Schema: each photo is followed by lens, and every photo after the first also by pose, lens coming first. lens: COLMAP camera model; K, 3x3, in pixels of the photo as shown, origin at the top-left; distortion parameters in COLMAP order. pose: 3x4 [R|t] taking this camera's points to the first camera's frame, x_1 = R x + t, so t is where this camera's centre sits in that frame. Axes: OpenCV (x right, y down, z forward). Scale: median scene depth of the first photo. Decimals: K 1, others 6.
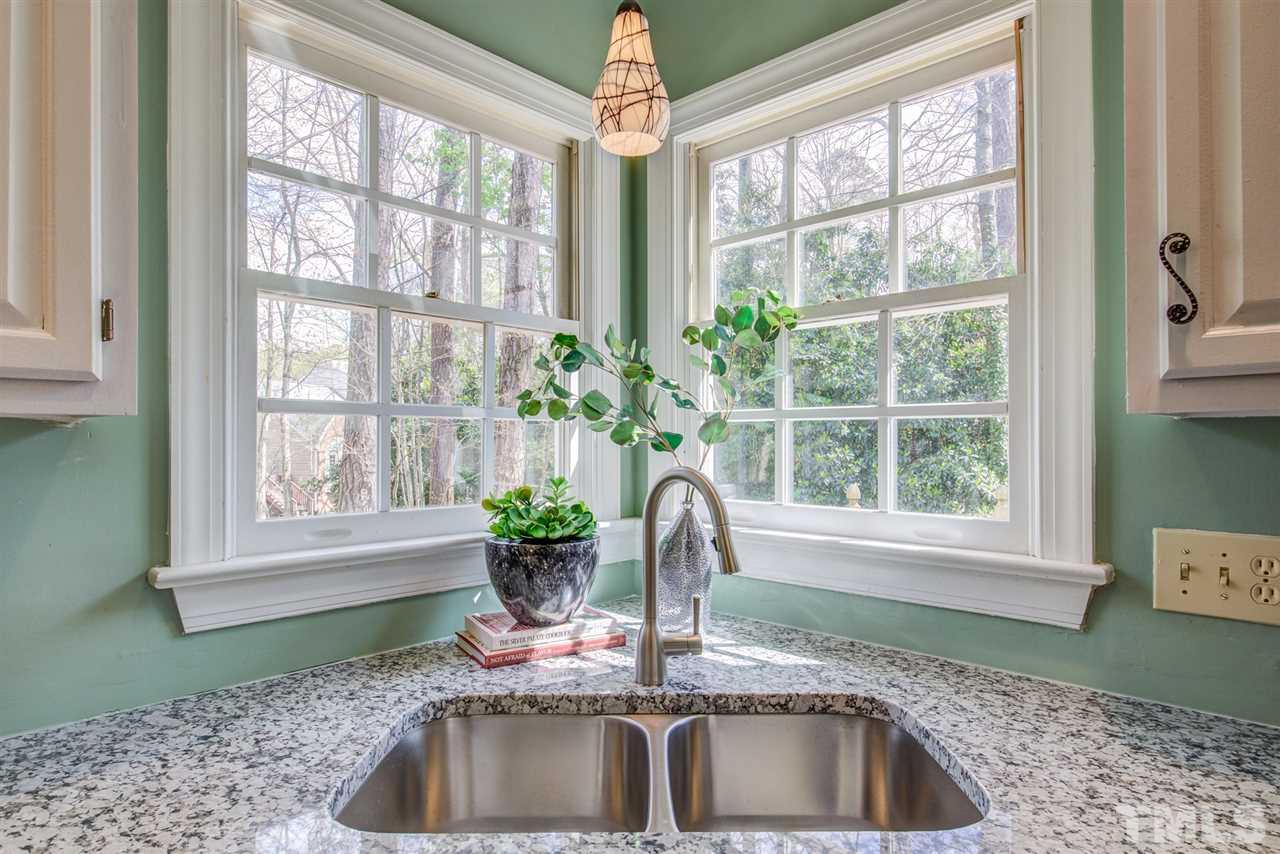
lens RADIAL K [[733.9, 0, 647.3], [0, 733.9, 432.7], [0, 0, 1]] dist [0.002254, 0.000138]
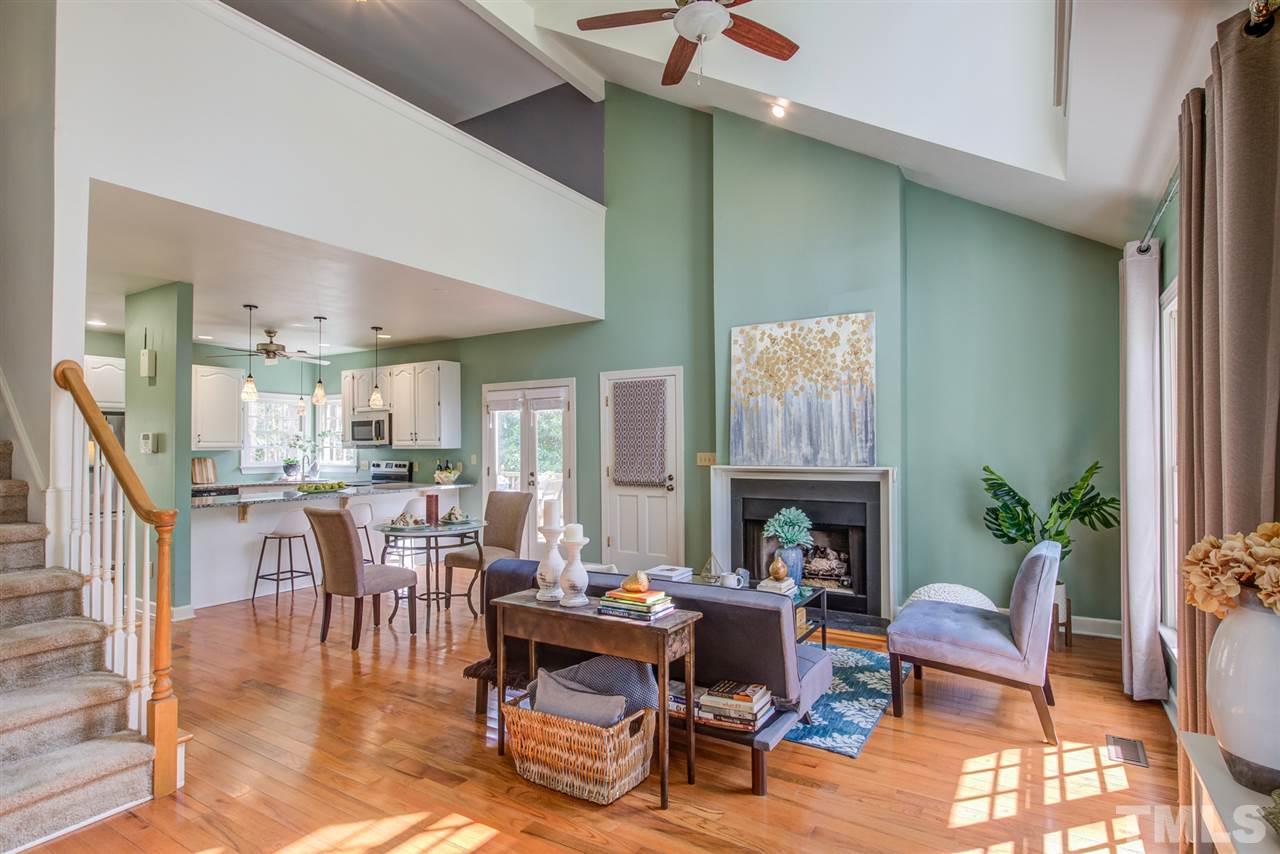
lens RADIAL K [[646.8, 0, 650.9], [0, 646.8, 434.5], [0, 0, 1]] dist [0.002156, -0.000163]
pose [[0.977341, 0.001818, 0.211665, 1.991213], [0.000672, 0.999931, -0.011691, -0.079364], [-0.211672, 0.011569, 0.977272, -6.060008]]
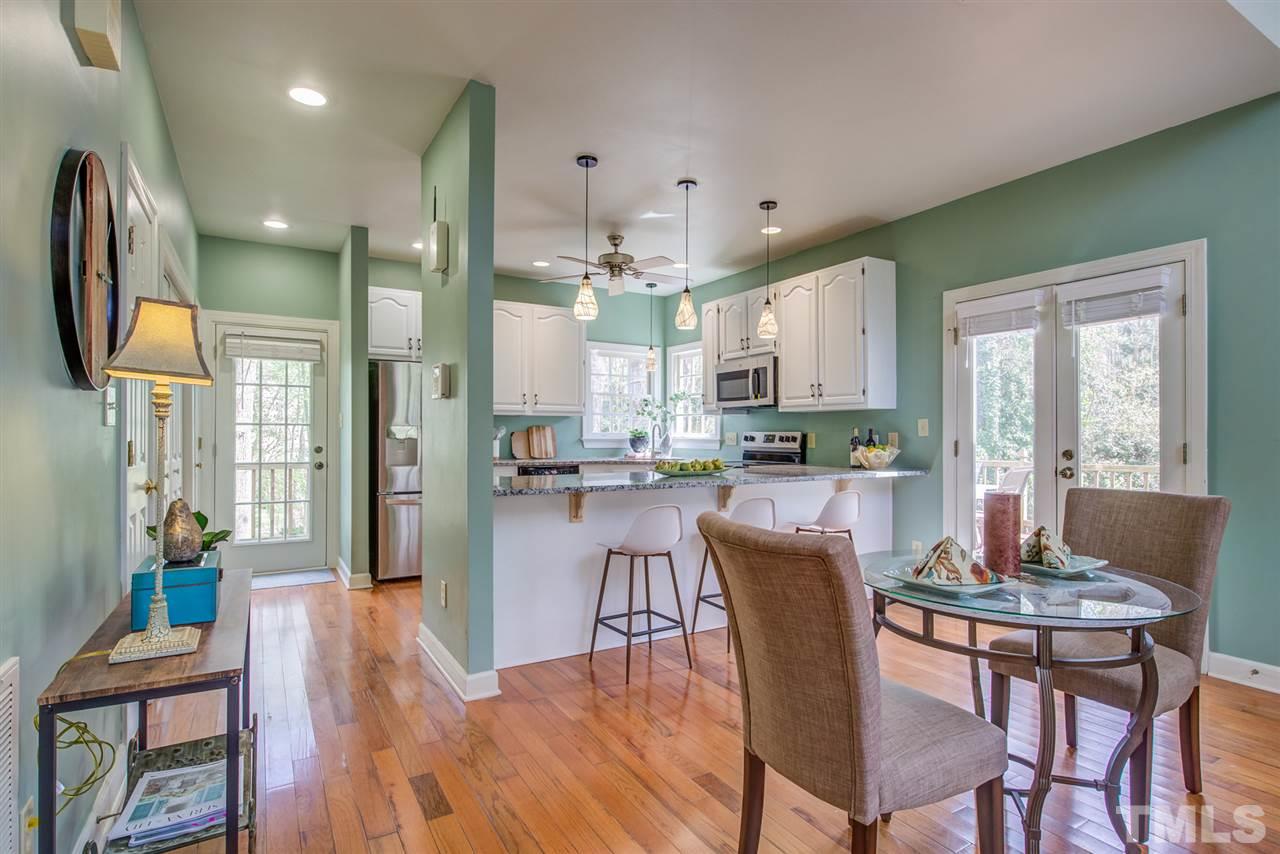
lens RADIAL K [[646.8, 0, 650.9], [0, 646.8, 434.5], [0, 0, 1]] dist [0.002156, -0.000163]
pose [[0.965928, 0.005380, -0.258753, 1.209237], [-0.003603, 0.999967, 0.007340, 0.086336], [0.258784, -0.006158, 0.965916, -3.704522]]
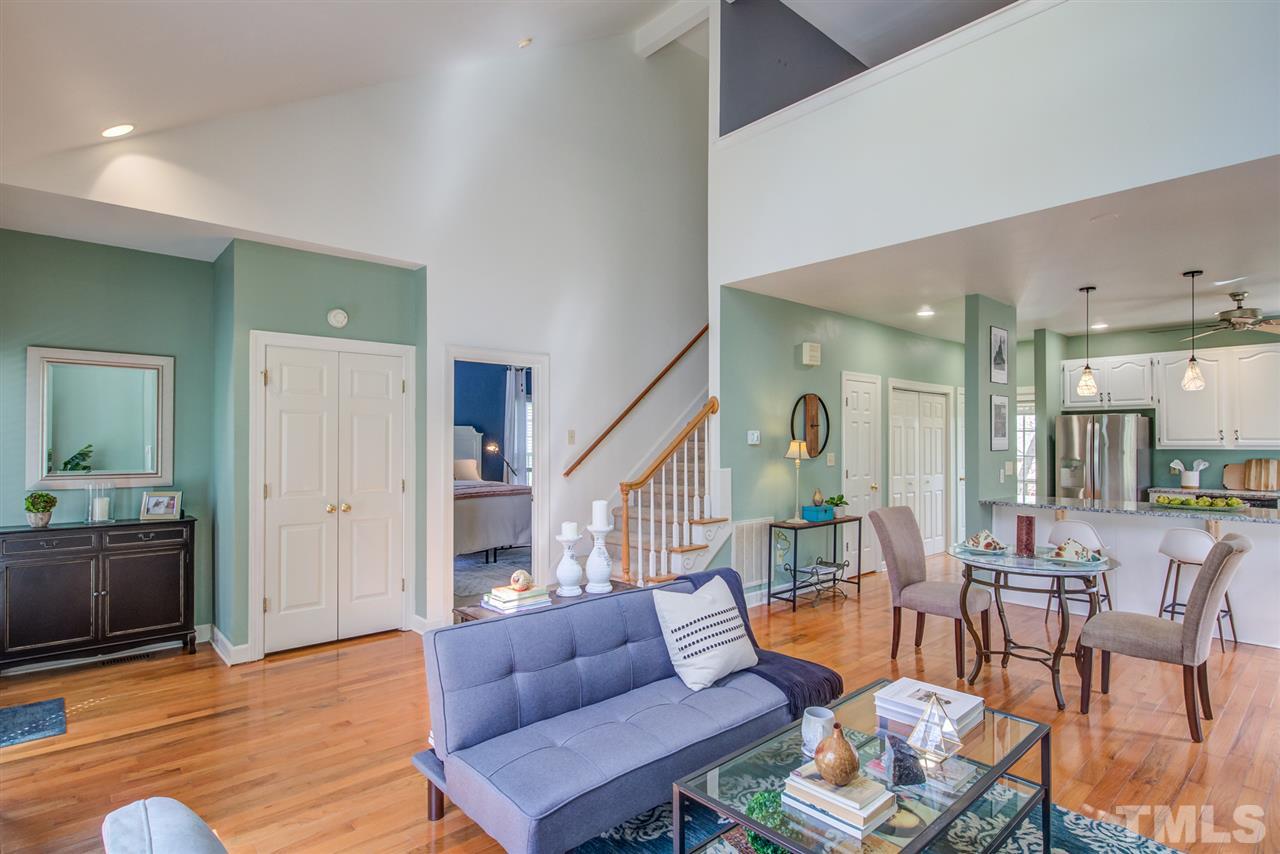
lens RADIAL K [[646.8, 0, 650.9], [0, 646.8, 434.5], [0, 0, 1]] dist [0.002156, -0.000163]
pose [[-0.068125, -0.005715, -0.997660, 4.284822], [0.005255, 0.999968, -0.006087, -0.113566], [0.997663, -0.005657, -0.068093, -3.598872]]
